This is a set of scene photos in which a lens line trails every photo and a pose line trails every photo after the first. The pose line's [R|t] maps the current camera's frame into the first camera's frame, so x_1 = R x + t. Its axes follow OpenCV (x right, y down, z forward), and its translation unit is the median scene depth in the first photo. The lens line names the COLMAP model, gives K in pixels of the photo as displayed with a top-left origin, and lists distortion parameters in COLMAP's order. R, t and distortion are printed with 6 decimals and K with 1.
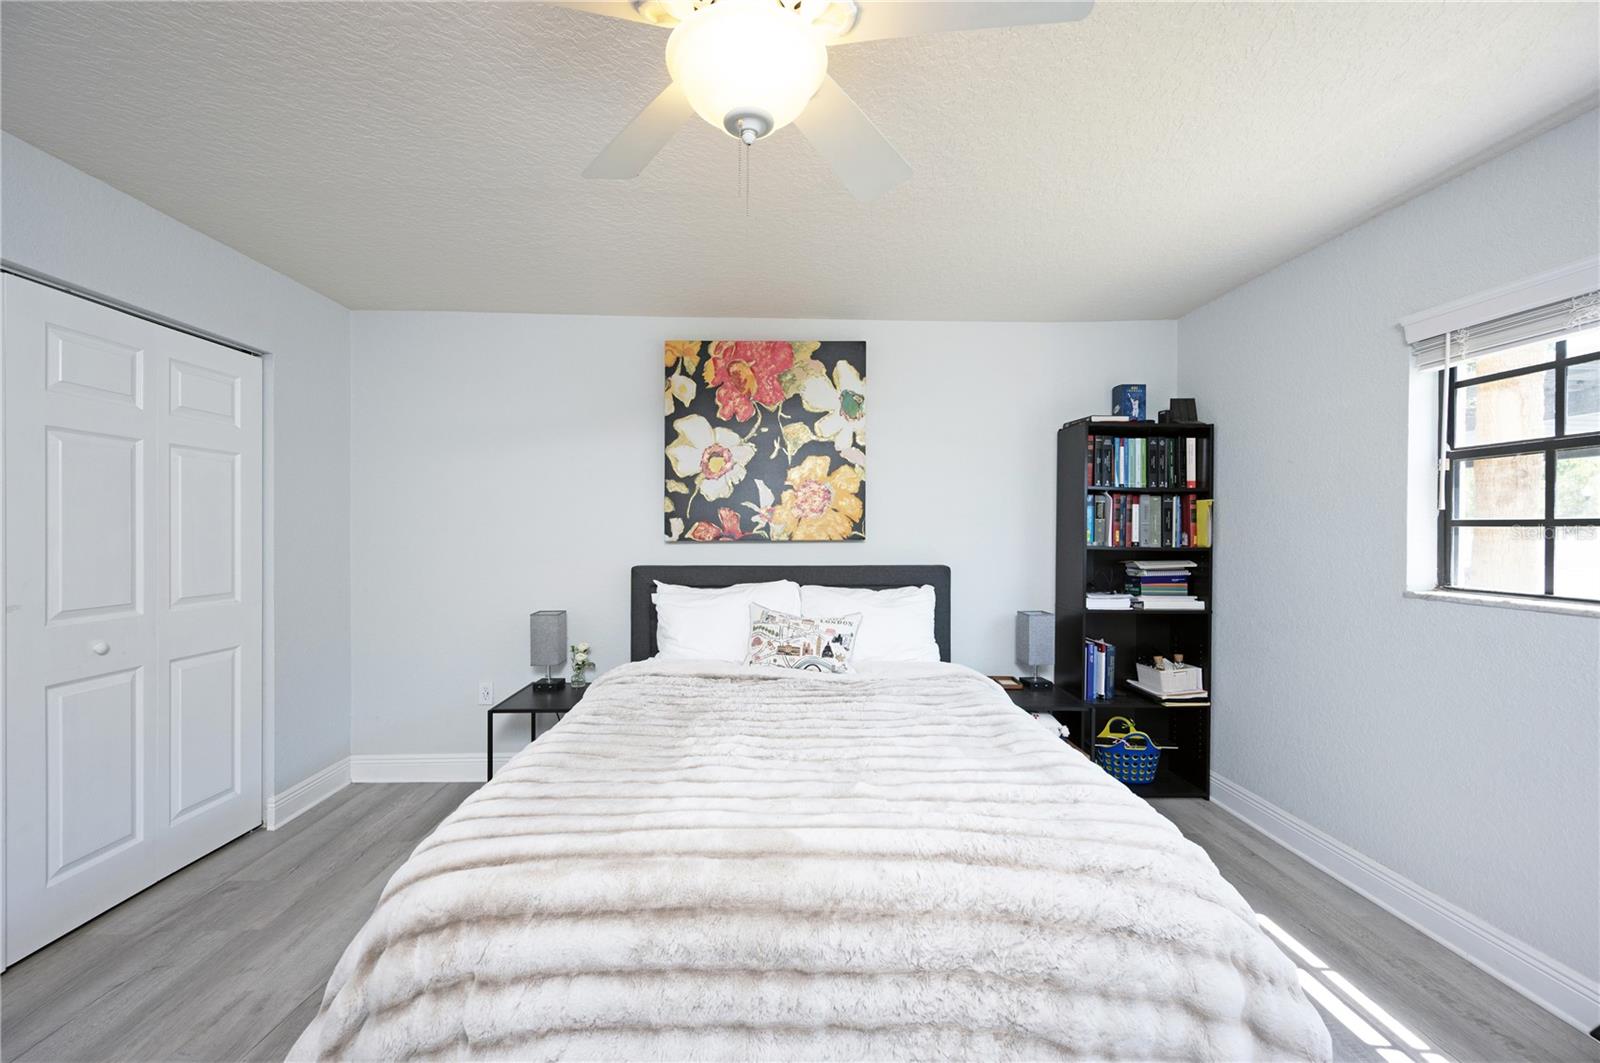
lens RADIAL K [[635.4, 0, 797.9], [0, 635.4, 532.3], [0, 0, 1]] dist [0.002363, -0.000006]
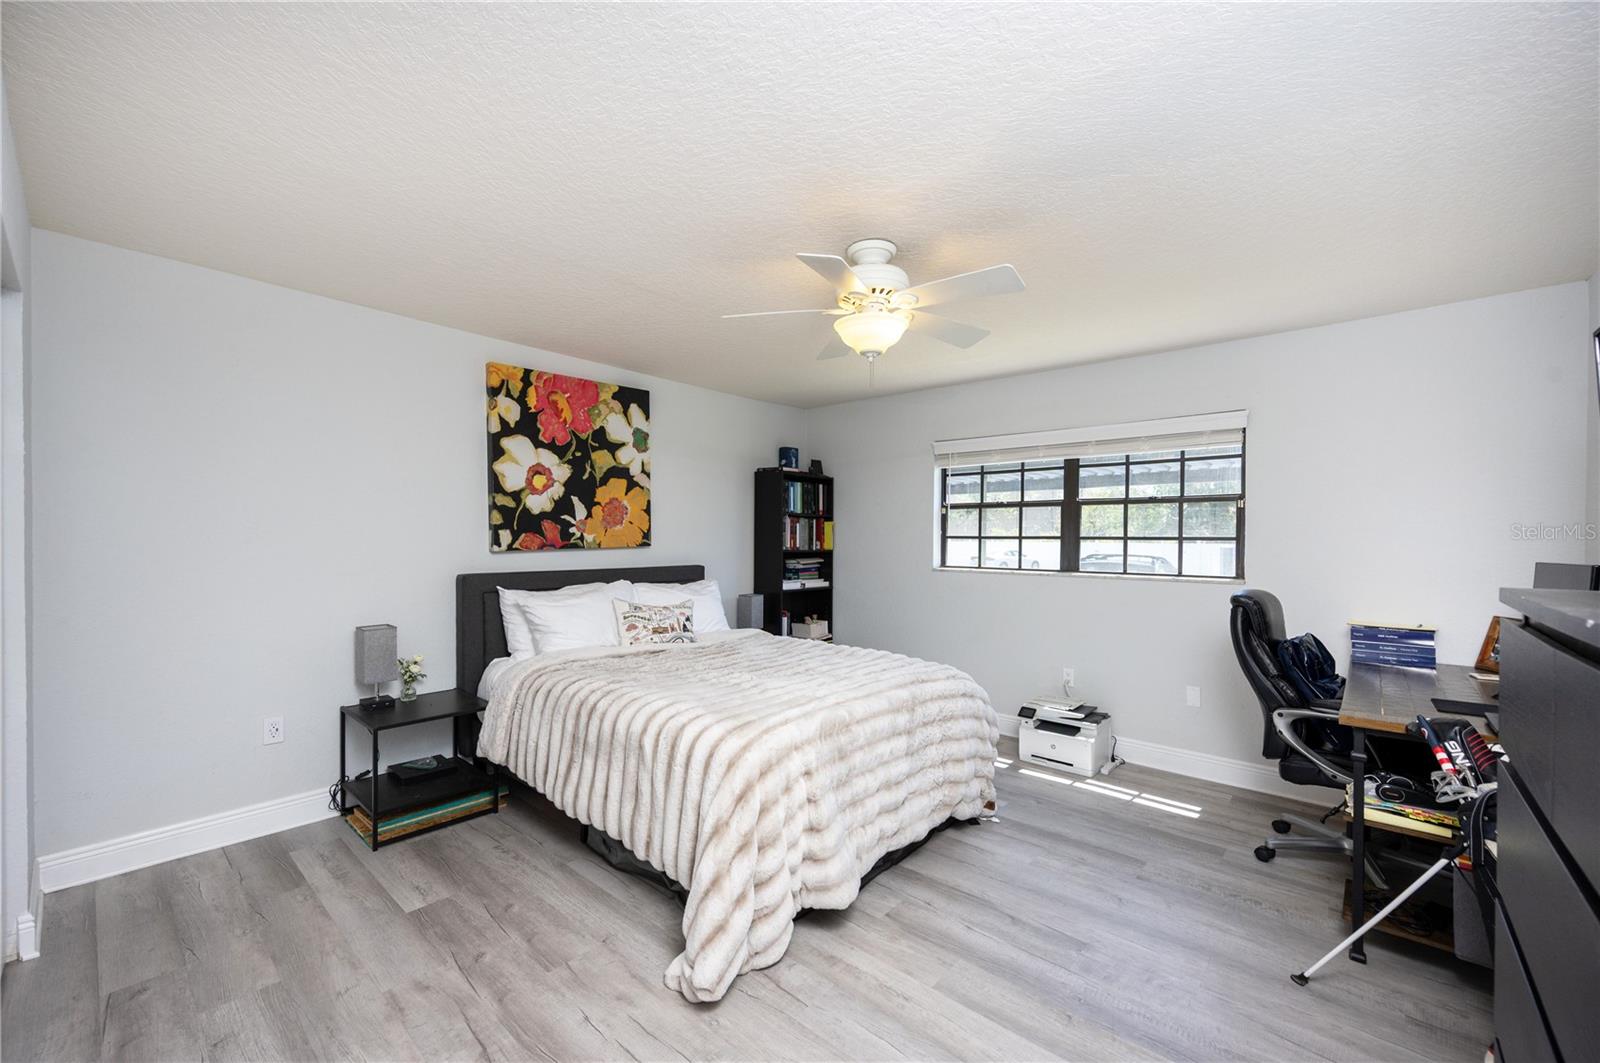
lens RADIAL K [[637.5, 0, 799.7], [0, 637.5, 542.3], [0, 0, 1]] dist [0.000404, 0.000085]
pose [[0.684848, -0.003991, 0.728675, -0.633417], [-0.000872, 0.999980, 0.006296, -0.006245], [-0.728686, -0.004947, 0.684831, -0.104828]]
